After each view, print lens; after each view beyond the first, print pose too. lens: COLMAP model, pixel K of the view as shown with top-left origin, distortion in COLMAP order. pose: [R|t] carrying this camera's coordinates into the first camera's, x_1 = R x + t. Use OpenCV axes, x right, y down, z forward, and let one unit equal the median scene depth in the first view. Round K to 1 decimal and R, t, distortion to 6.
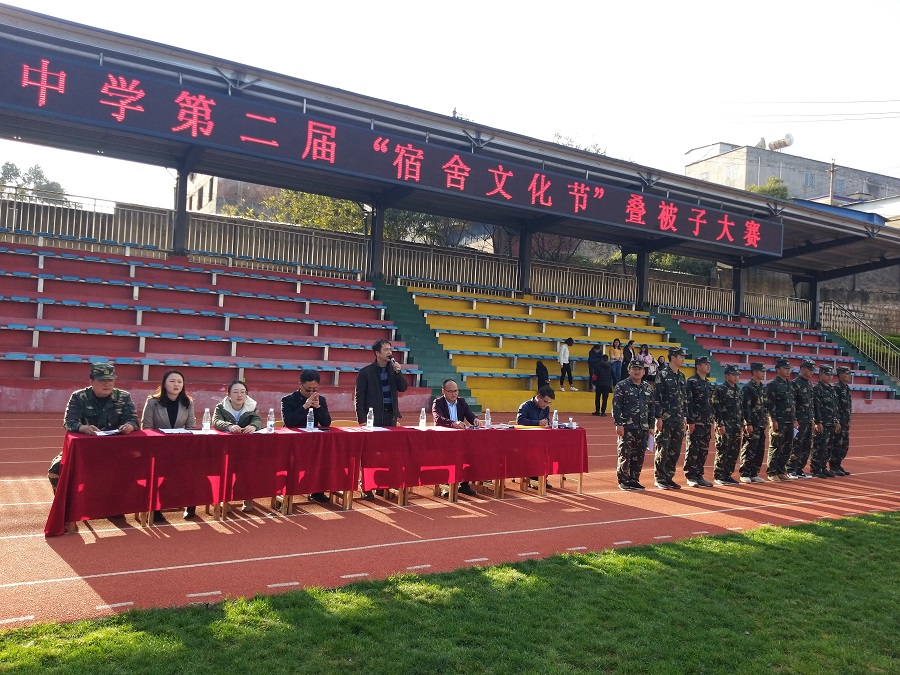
lens RADIAL K [[716.8, 0, 457.2], [0, 716.8, 344.1], [0, 0, 1]] dist [0.066026, -0.098277]
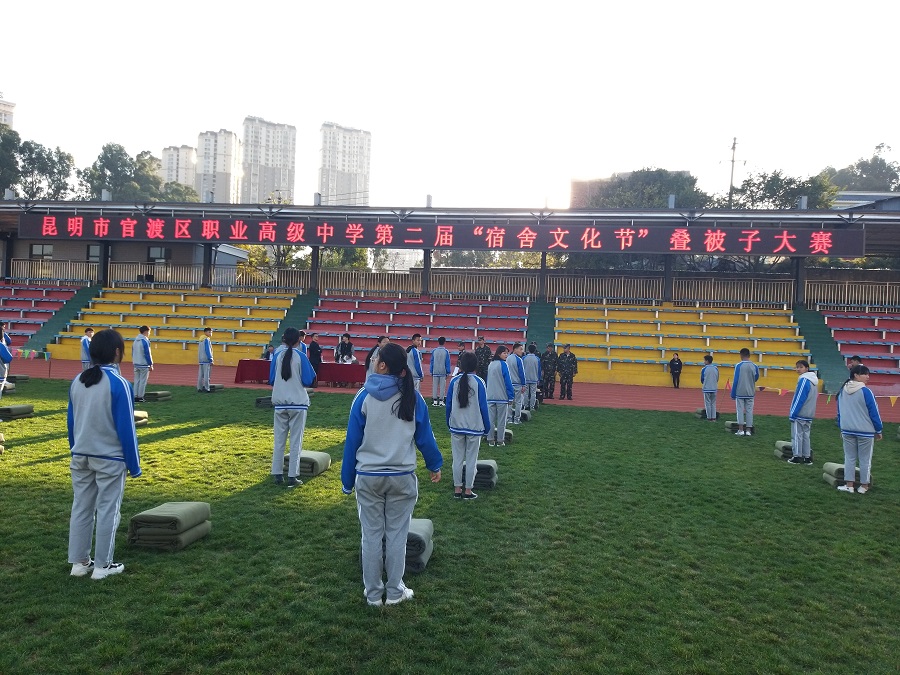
lens RADIAL K [[716.8, 0, 452.3], [0, 716.8, 341.1], [0, 0, 1]] dist [0.066026, -0.098277]
pose [[0.766128, -0.023395, -0.642262, 0.950630], [0.012120, 0.999685, -0.021957, 0.040138], [0.642573, 0.009038, 0.766171, -0.411304]]
